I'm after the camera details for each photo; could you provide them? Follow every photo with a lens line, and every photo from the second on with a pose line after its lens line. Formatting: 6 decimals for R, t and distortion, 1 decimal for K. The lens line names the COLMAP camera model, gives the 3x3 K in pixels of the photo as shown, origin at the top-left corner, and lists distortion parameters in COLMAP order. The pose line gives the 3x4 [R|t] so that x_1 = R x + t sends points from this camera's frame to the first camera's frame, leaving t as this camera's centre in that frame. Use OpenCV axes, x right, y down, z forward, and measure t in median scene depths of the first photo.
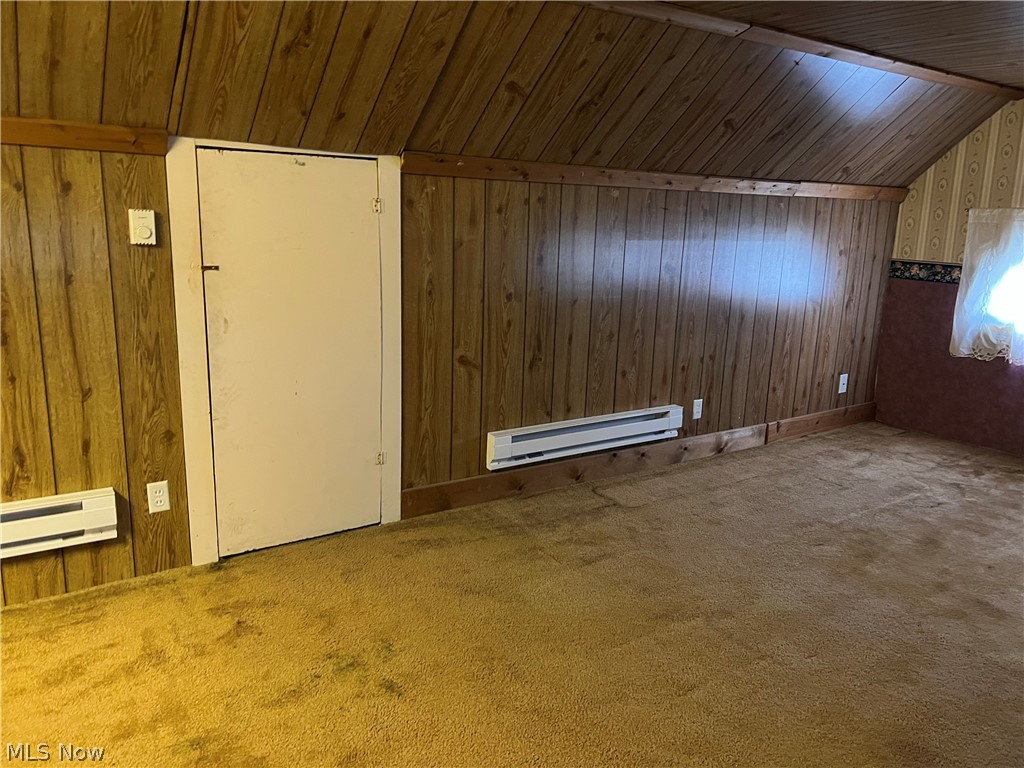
lens RADIAL K [[759.6, 0, 517.4], [0, 759.6, 391.4], [0, 0, 1]] dist [0.055080, -0.071012]
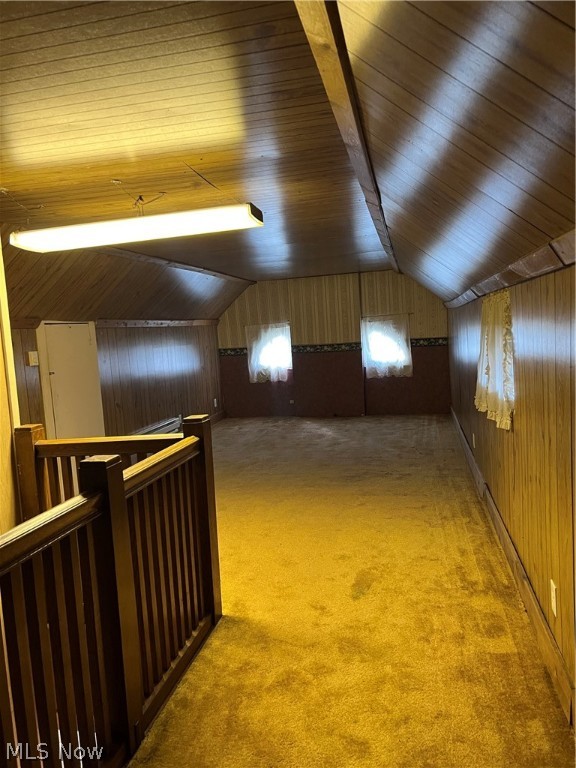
lens RADIAL K [[569.7, 0, 288.0], [0, 569.7, 384.0], [0, 0, 1]] dist [0.055080, -0.071012]
pose [[0.709147, -0.143643, 0.690273, -0.632744], [0.242224, 0.969072, -0.047187, 0.073270], [-0.662146, 0.200663, 0.722009, -0.421520]]
